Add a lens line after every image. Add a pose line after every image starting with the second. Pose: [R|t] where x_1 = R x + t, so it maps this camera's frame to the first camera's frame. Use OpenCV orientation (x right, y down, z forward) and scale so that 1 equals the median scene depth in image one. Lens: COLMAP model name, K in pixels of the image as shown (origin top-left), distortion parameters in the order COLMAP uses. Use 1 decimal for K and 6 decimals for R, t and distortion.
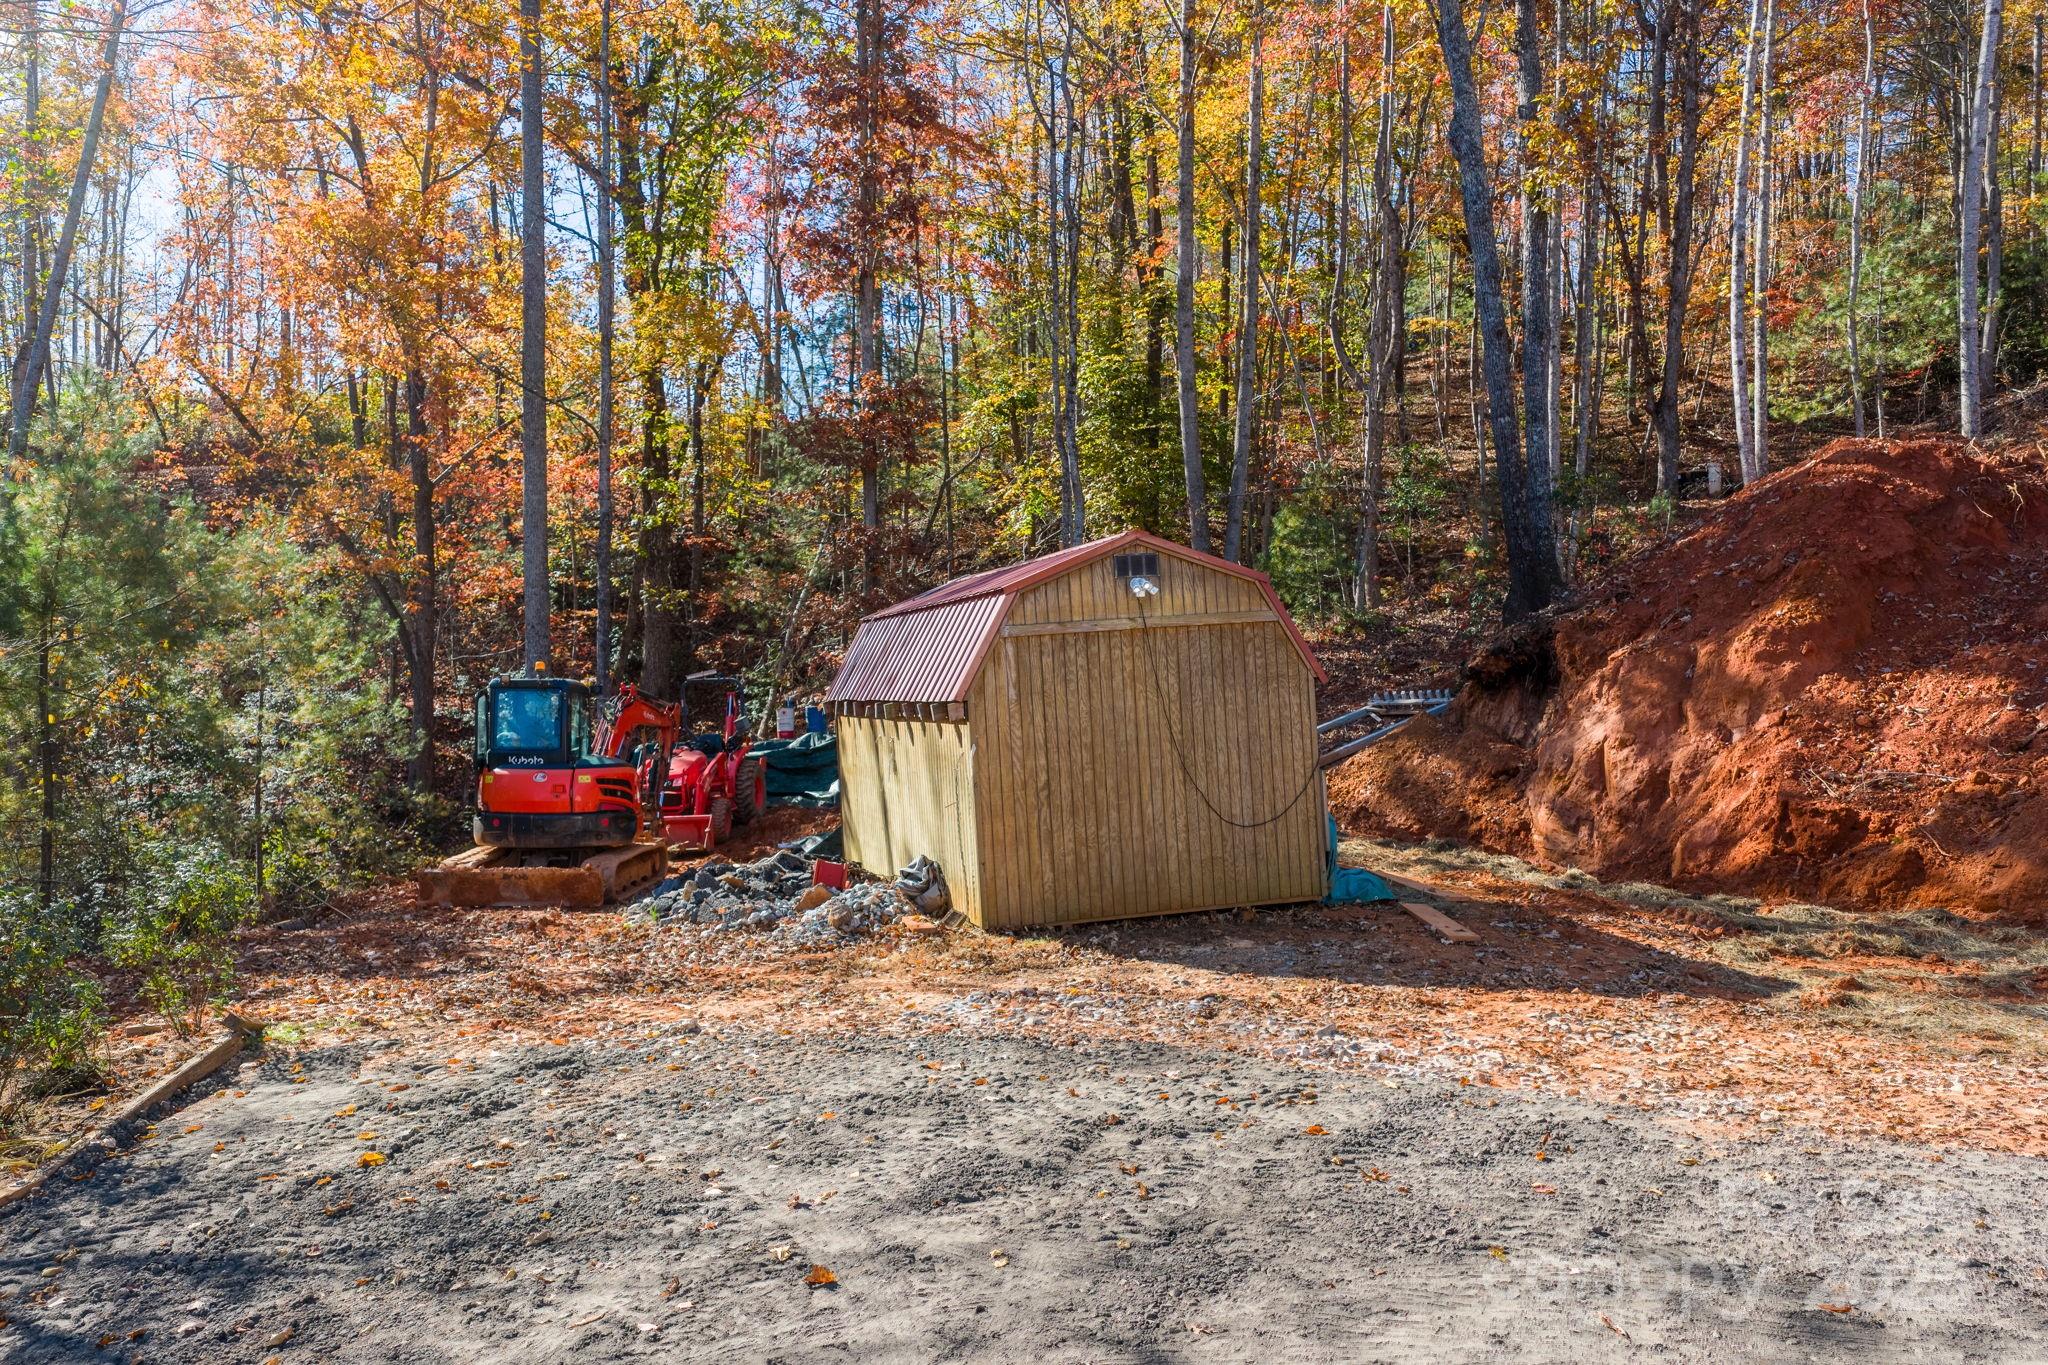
lens RADIAL K [[1685.5, 0, 1022.7], [0, 1685.5, 684.3], [0, 0, 1]] dist [0.026880, -0.027402]
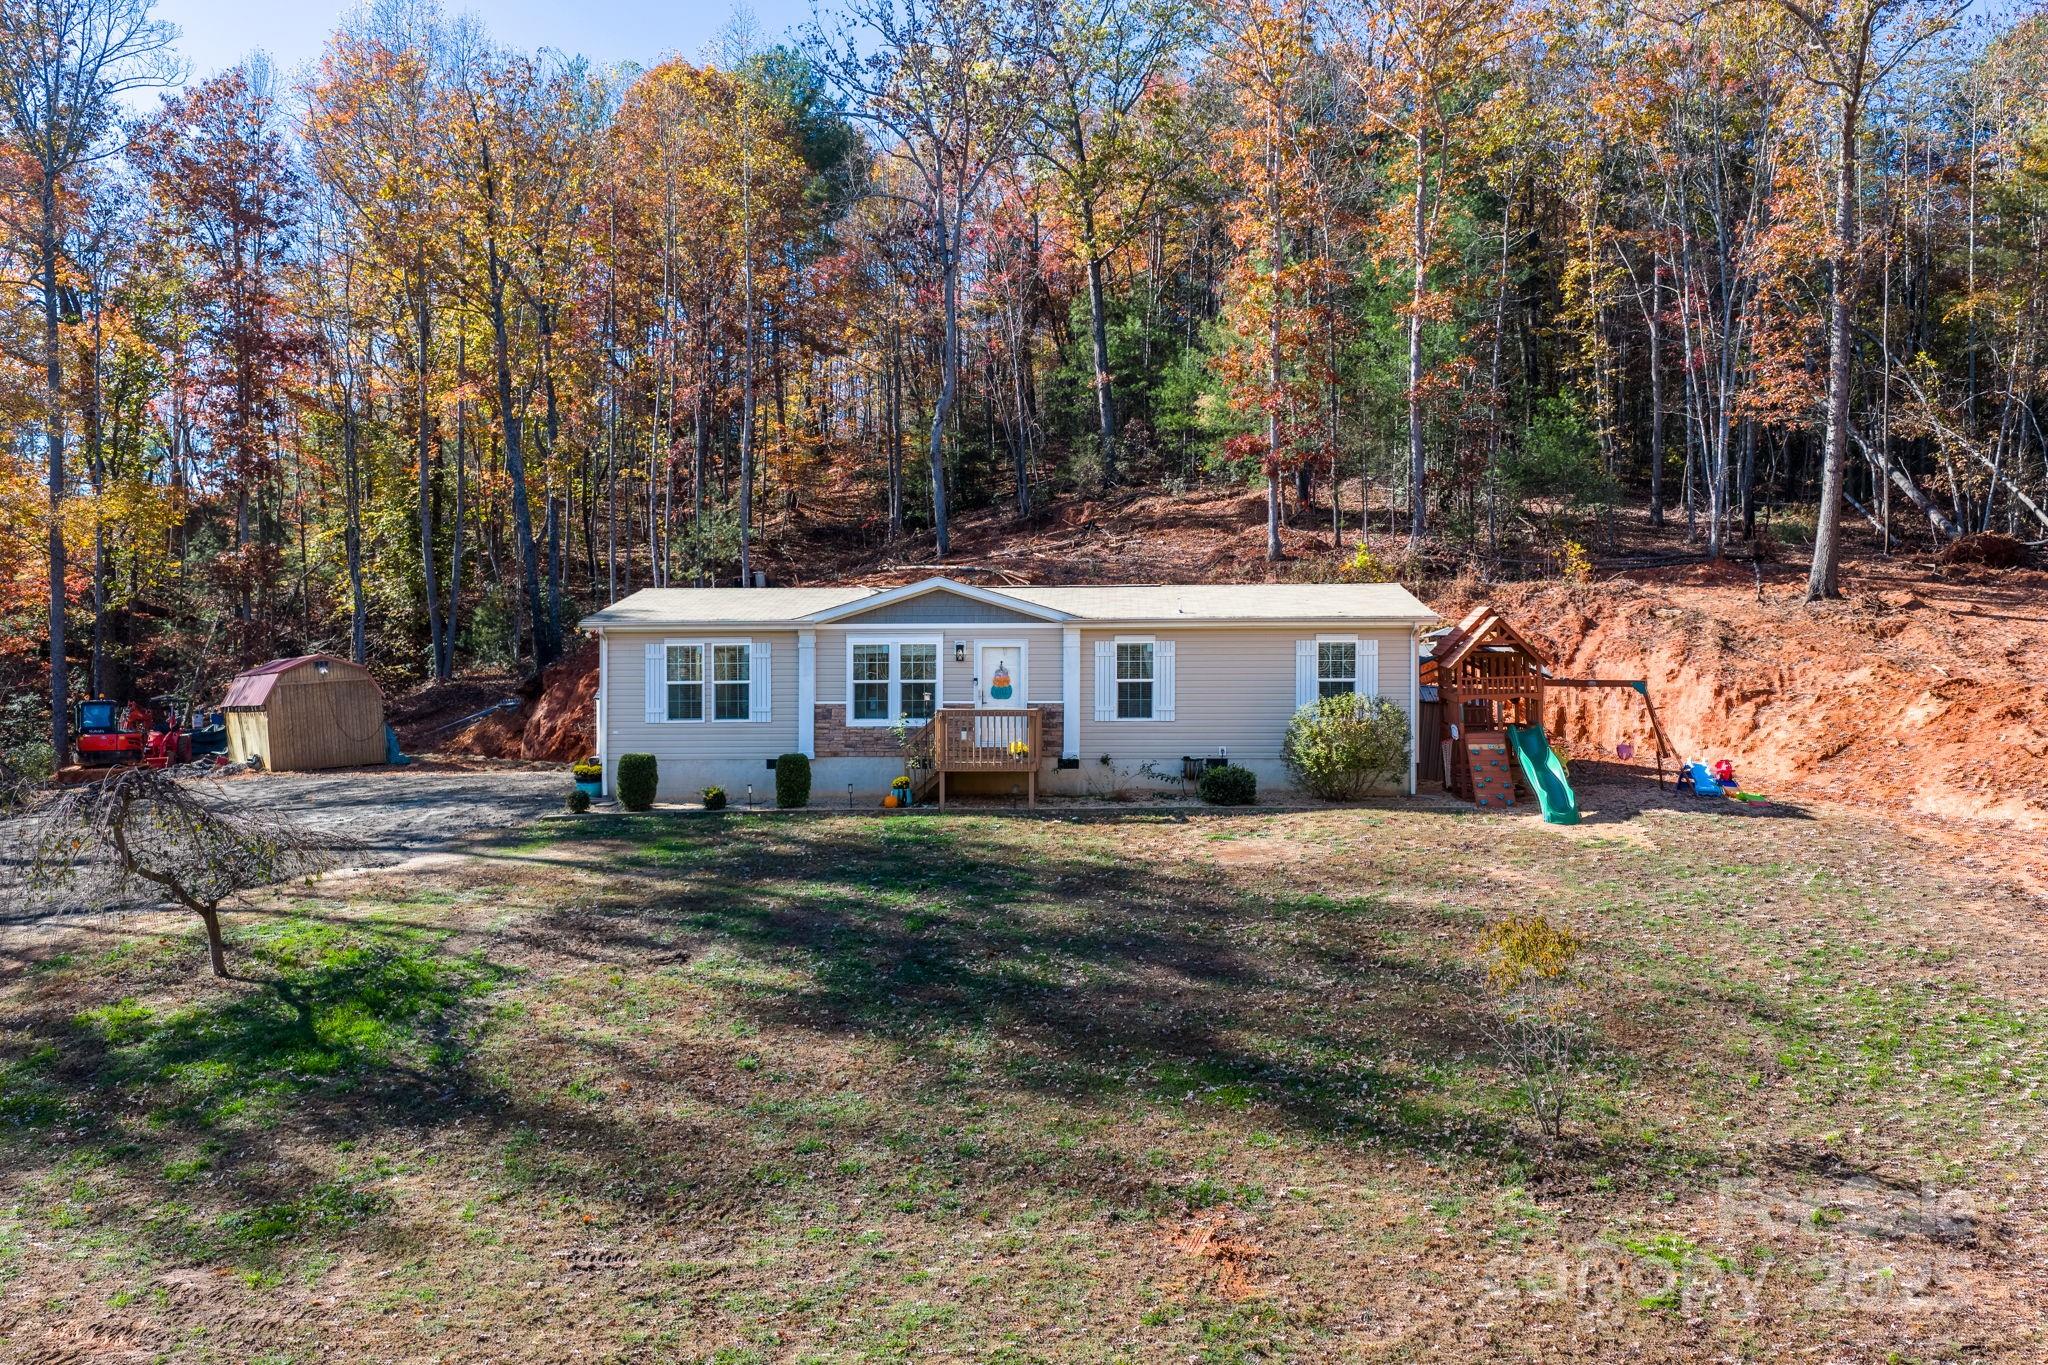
lens RADIAL K [[1685.5, 0, 1020.2], [0, 1685.5, 677.4], [0, 0, 1]] dist [0.026880, -0.027402]
pose [[0.948533, -0.012309, 0.316440, 0.221547], [0.014950, 0.999871, -0.005919, -0.001809], [-0.316326, 0.010345, 0.948594, -1.823921]]
